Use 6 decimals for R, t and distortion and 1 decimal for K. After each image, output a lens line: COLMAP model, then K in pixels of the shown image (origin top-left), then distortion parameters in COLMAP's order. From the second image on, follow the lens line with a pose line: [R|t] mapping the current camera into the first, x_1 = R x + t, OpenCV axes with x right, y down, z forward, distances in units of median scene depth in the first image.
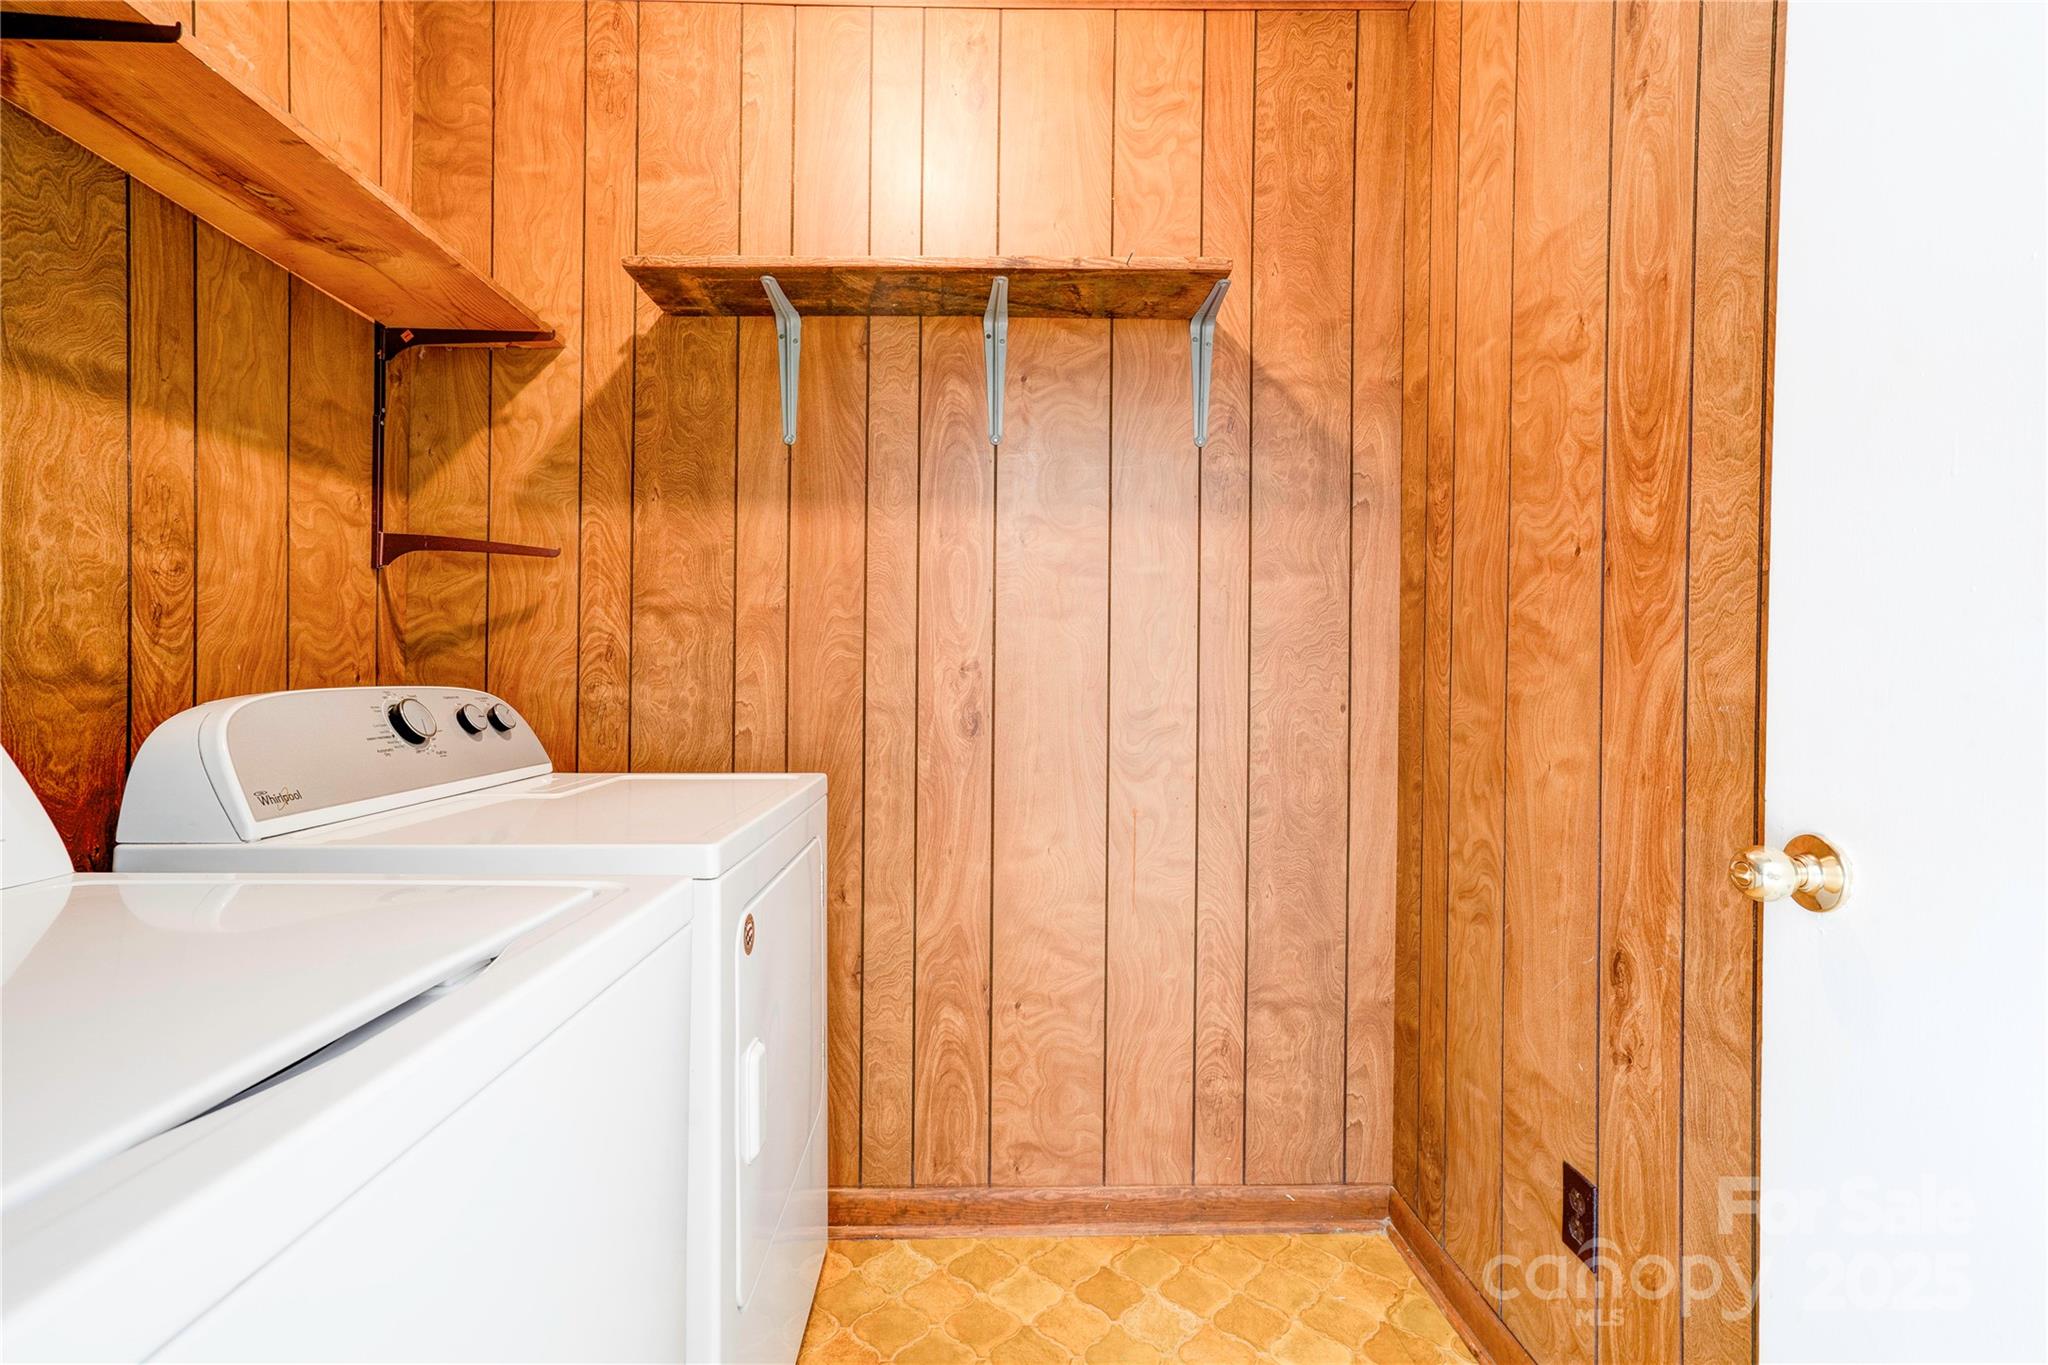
lens RADIAL K [[944.9, 0, 1031.3], [0, 944.9, 692.9], [0, 0, 1]] dist [-0.005498, 0.010095]
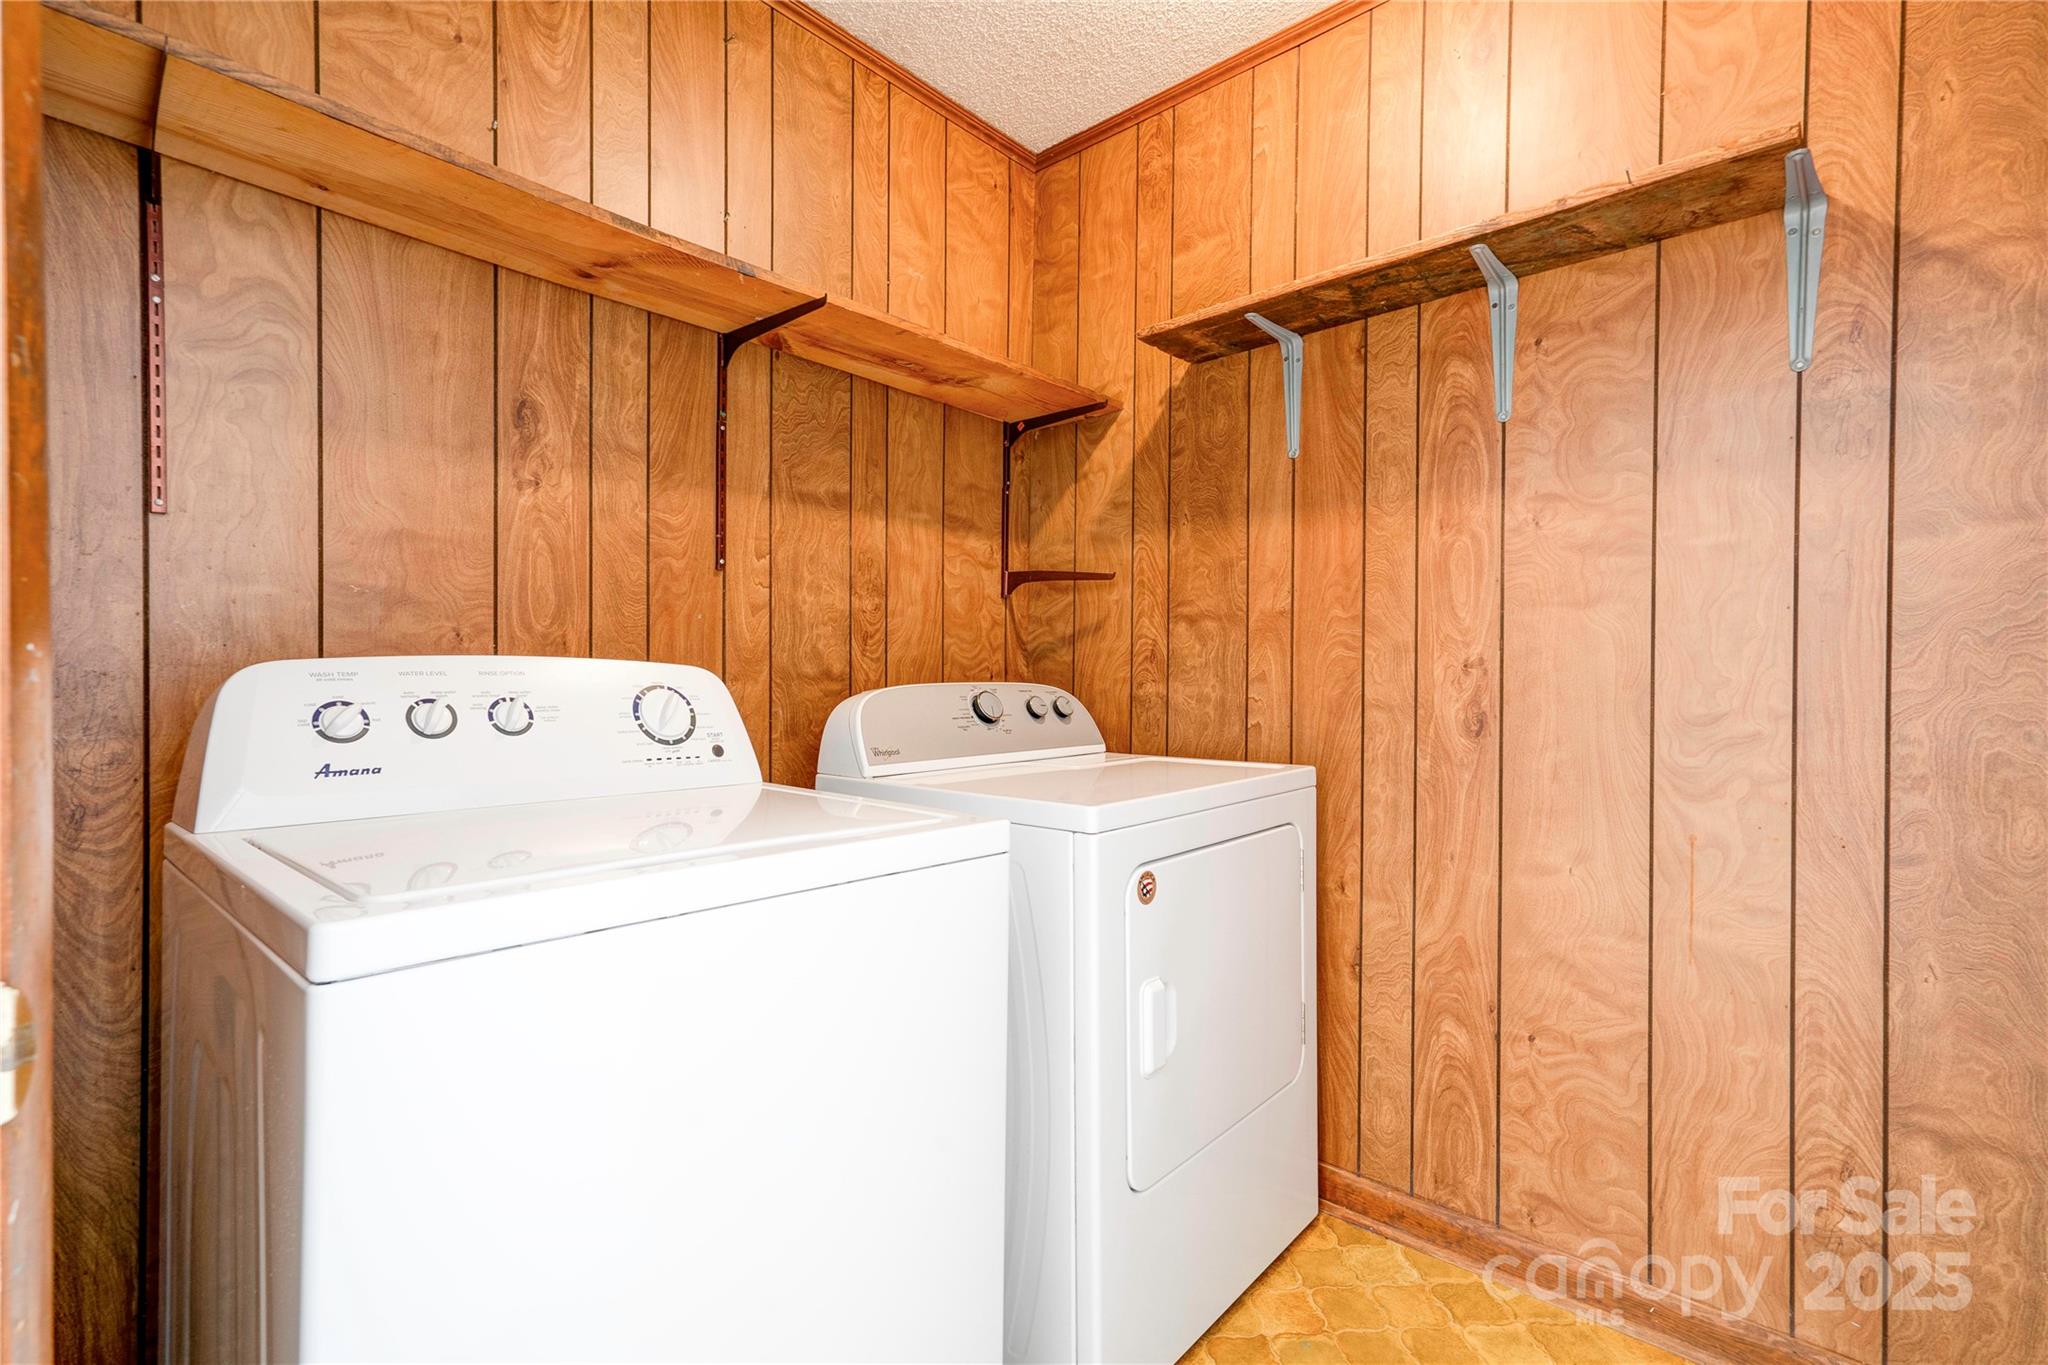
lens RADIAL K [[944.9, 0, 1012.4], [0, 944.9, 697.8], [0, 0, 1]] dist [-0.005498, 0.010095]
pose [[0.719272, 0.012496, -0.694617, 0.260697], [-0.008869, 0.999922, 0.008804, 0.002422], [0.694672, -0.000172, 0.719326, 0.007422]]
